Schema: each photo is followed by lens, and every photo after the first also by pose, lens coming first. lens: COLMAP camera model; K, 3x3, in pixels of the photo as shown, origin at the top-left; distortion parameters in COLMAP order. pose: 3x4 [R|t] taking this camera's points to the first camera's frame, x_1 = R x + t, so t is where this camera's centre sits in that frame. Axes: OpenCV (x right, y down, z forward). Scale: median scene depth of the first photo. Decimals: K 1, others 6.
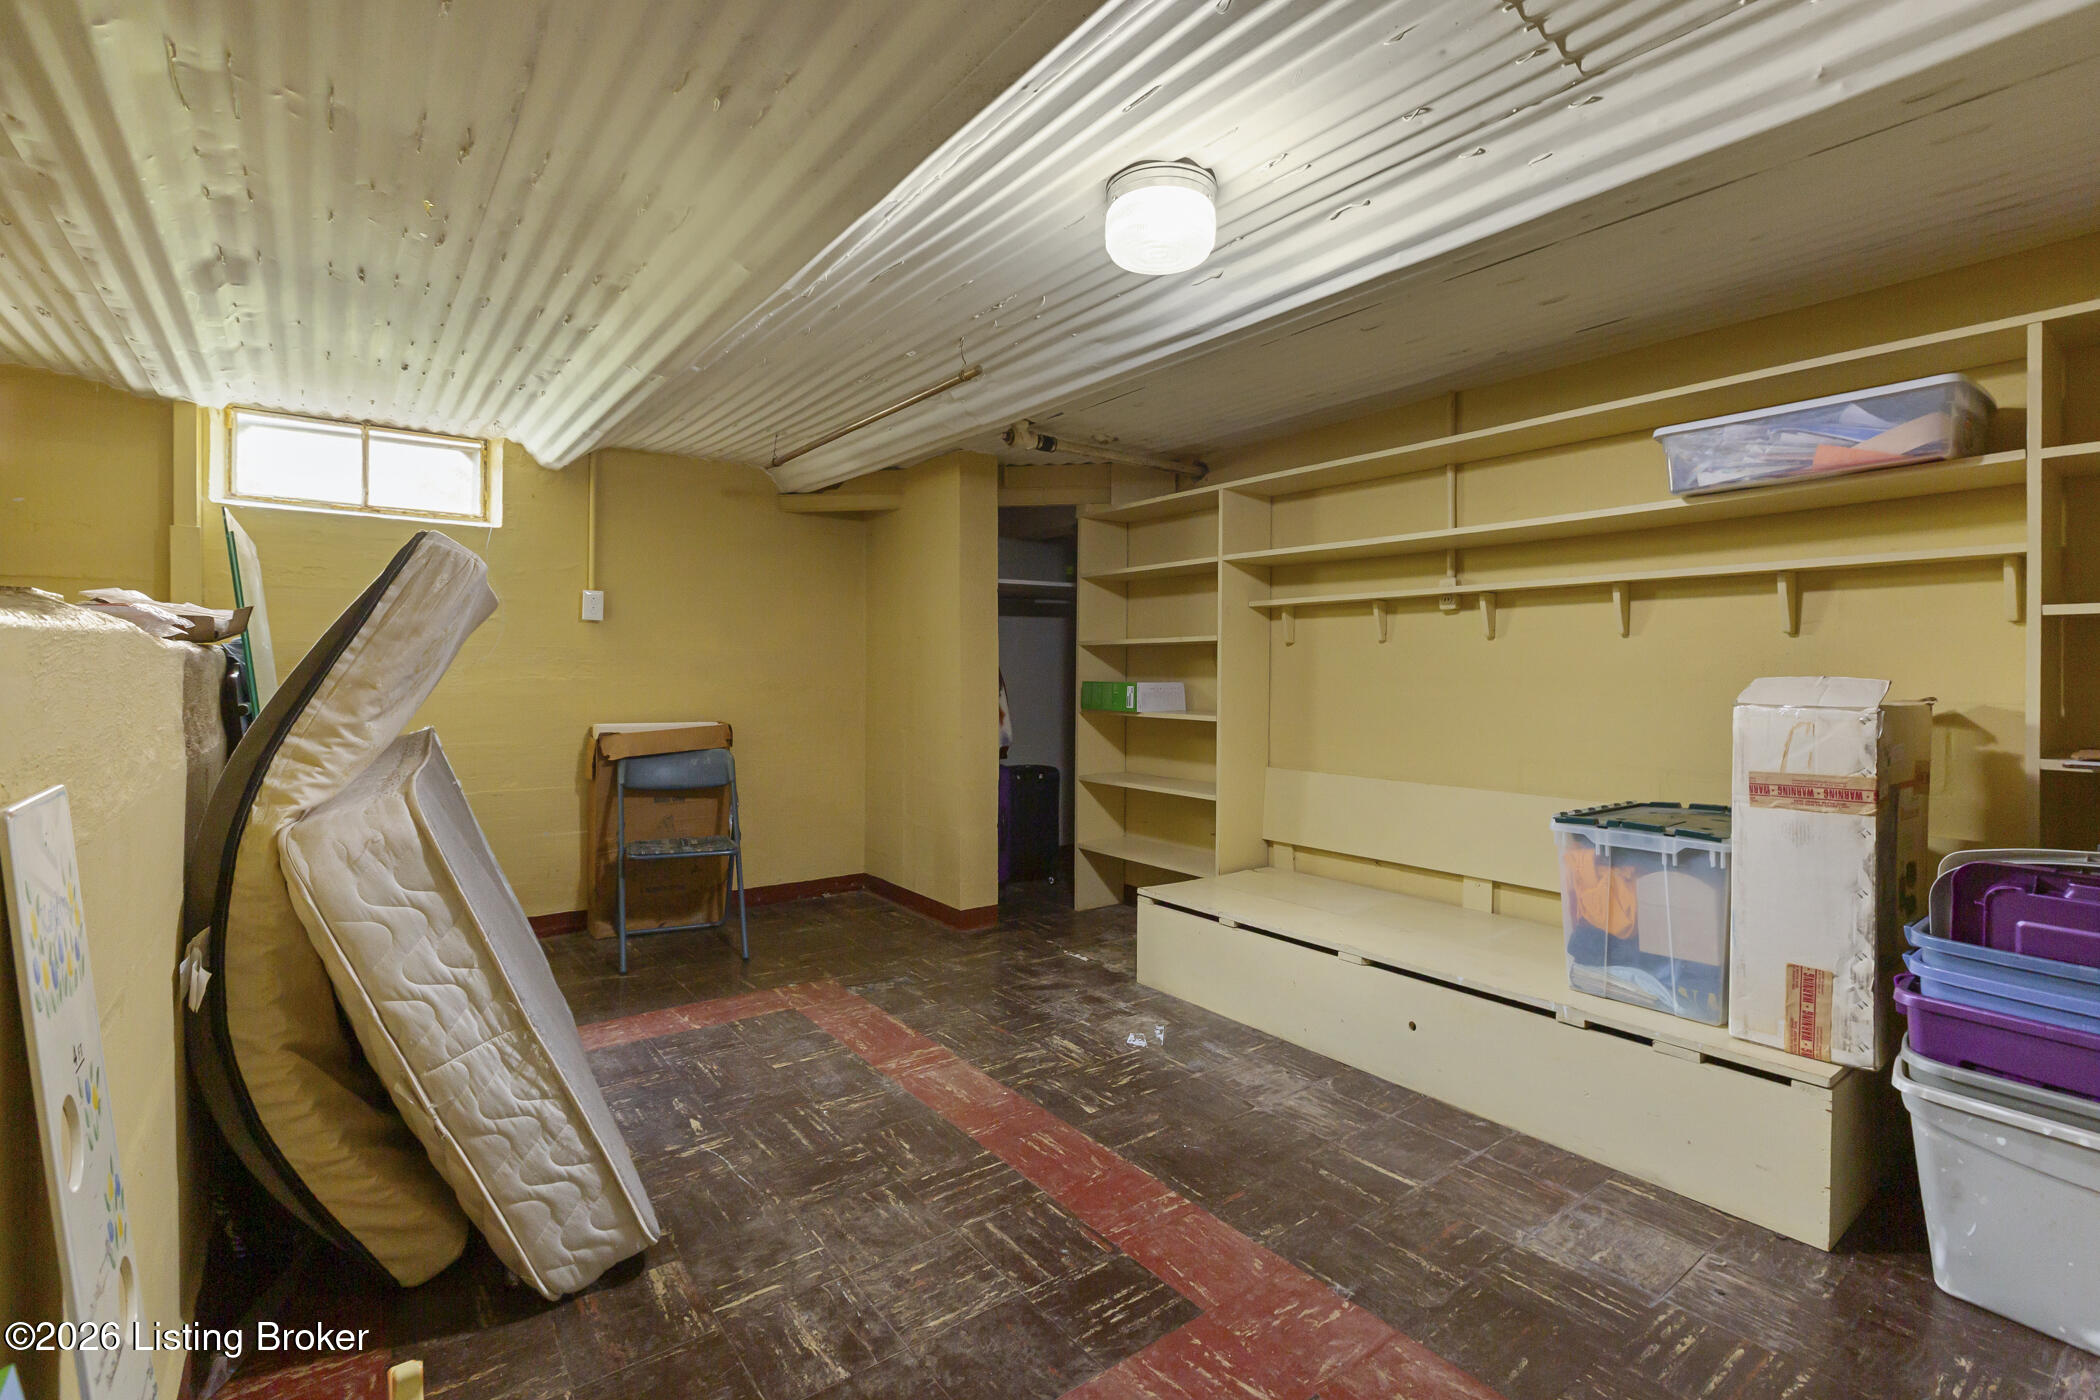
lens RADIAL K [[936.6, 0, 1055.7], [0, 936.6, 686.5], [0, 0, 1]] dist [0.000273, -0.001053]
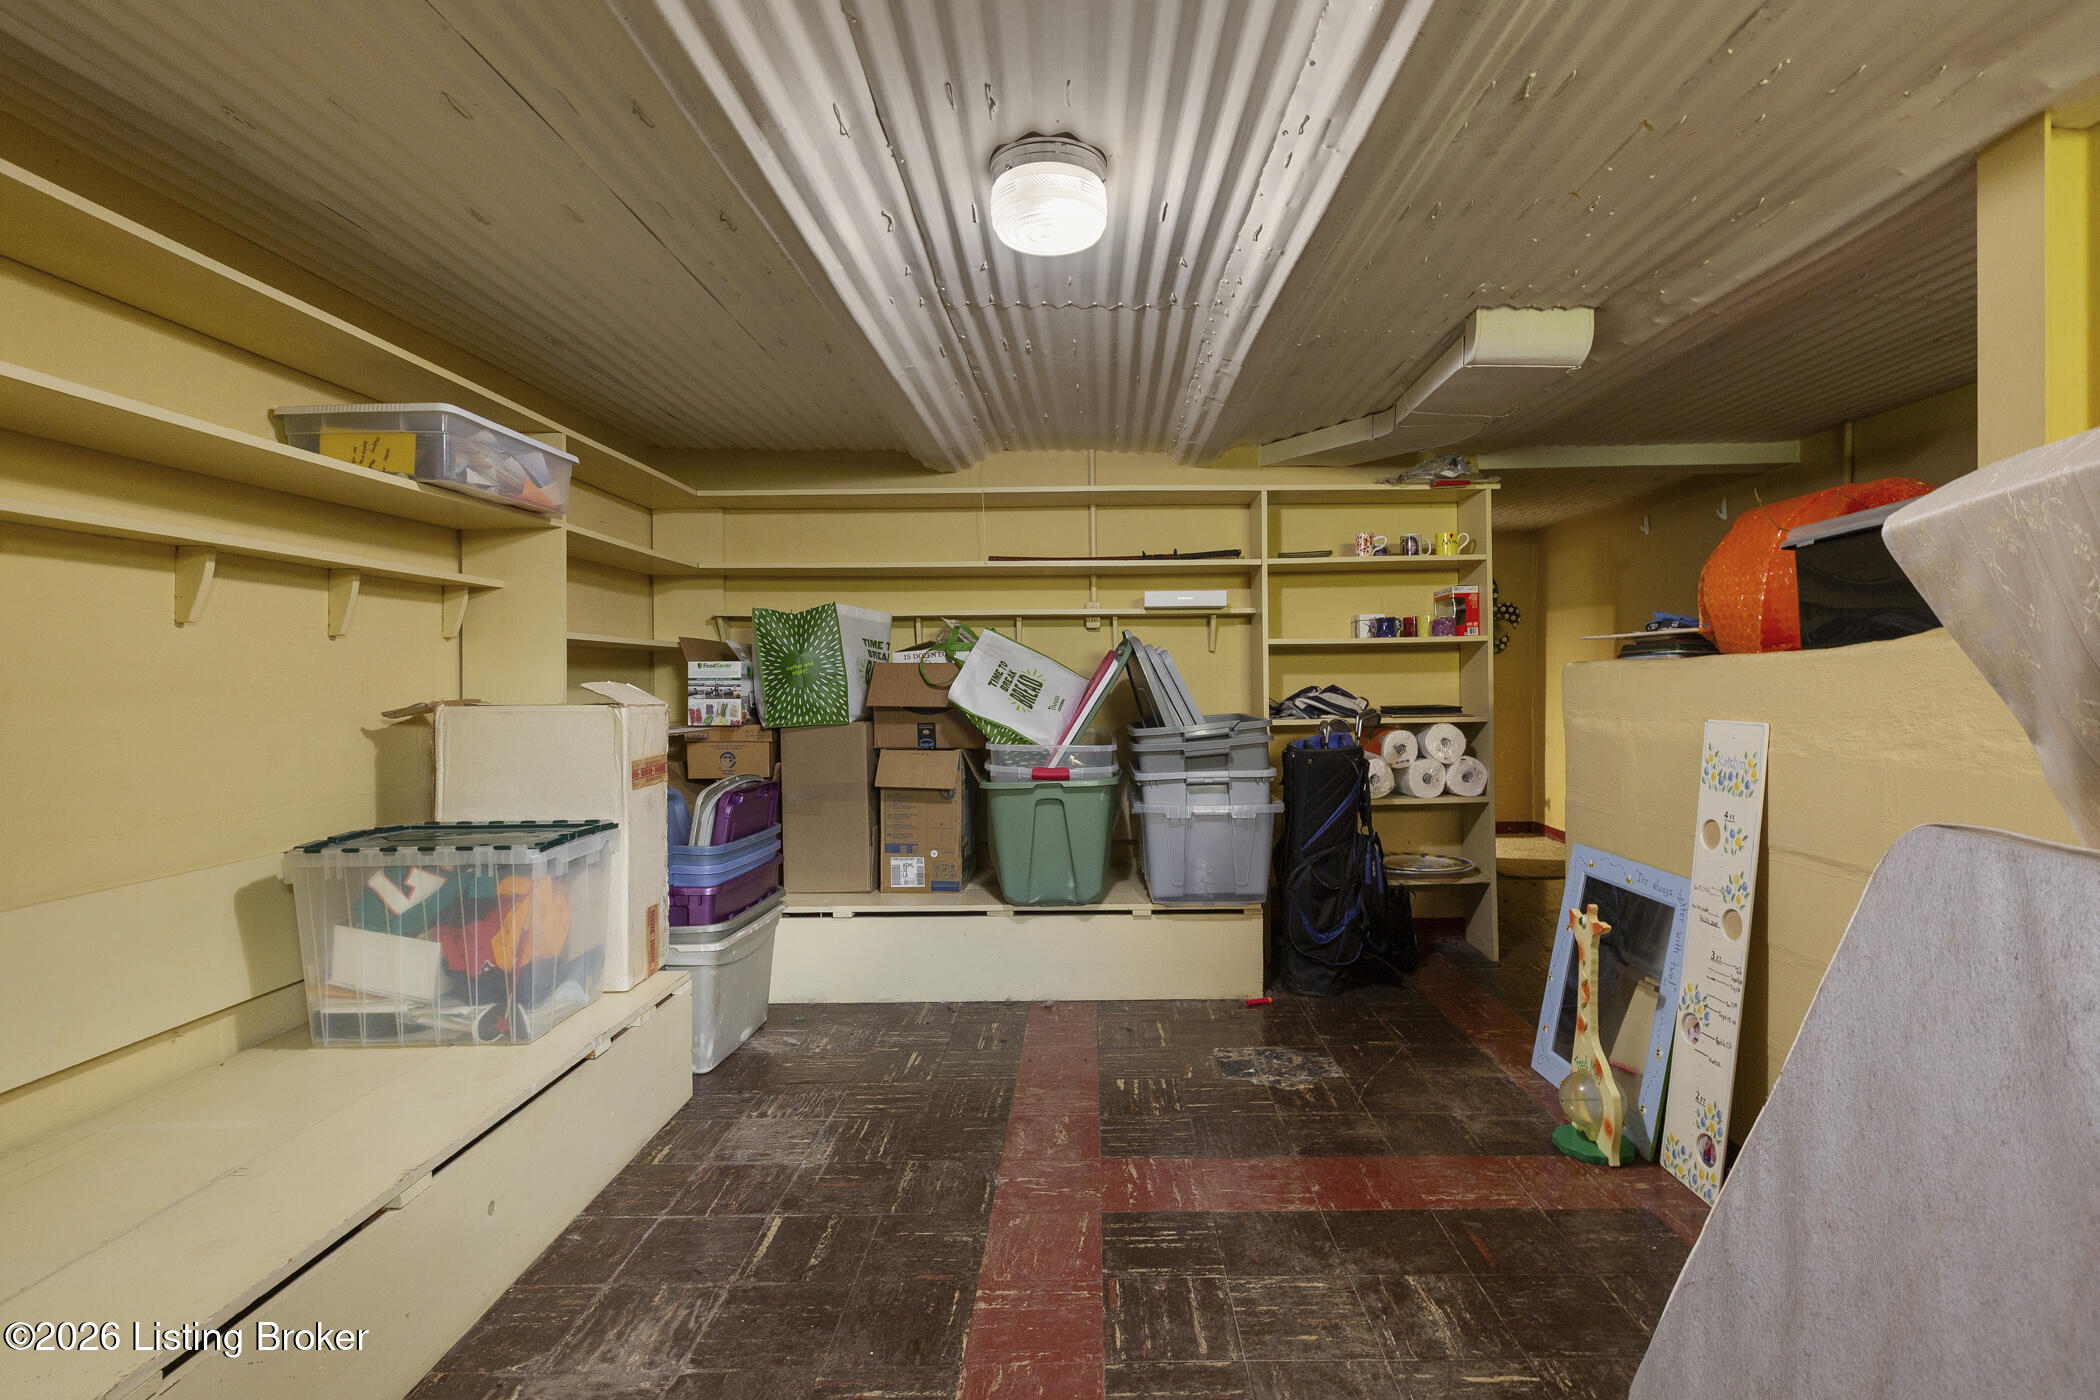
lens RADIAL K [[936.6, 0, 1063.7], [0, 936.6, 688.6], [0, 0, 1]] dist [0.000273, -0.001053]
pose [[-0.765784, -0.007063, 0.643060, -0.555376], [0.009455, 0.999708, 0.022240, -0.039965], [-0.643029, 0.023111, -0.765493, 1.860220]]
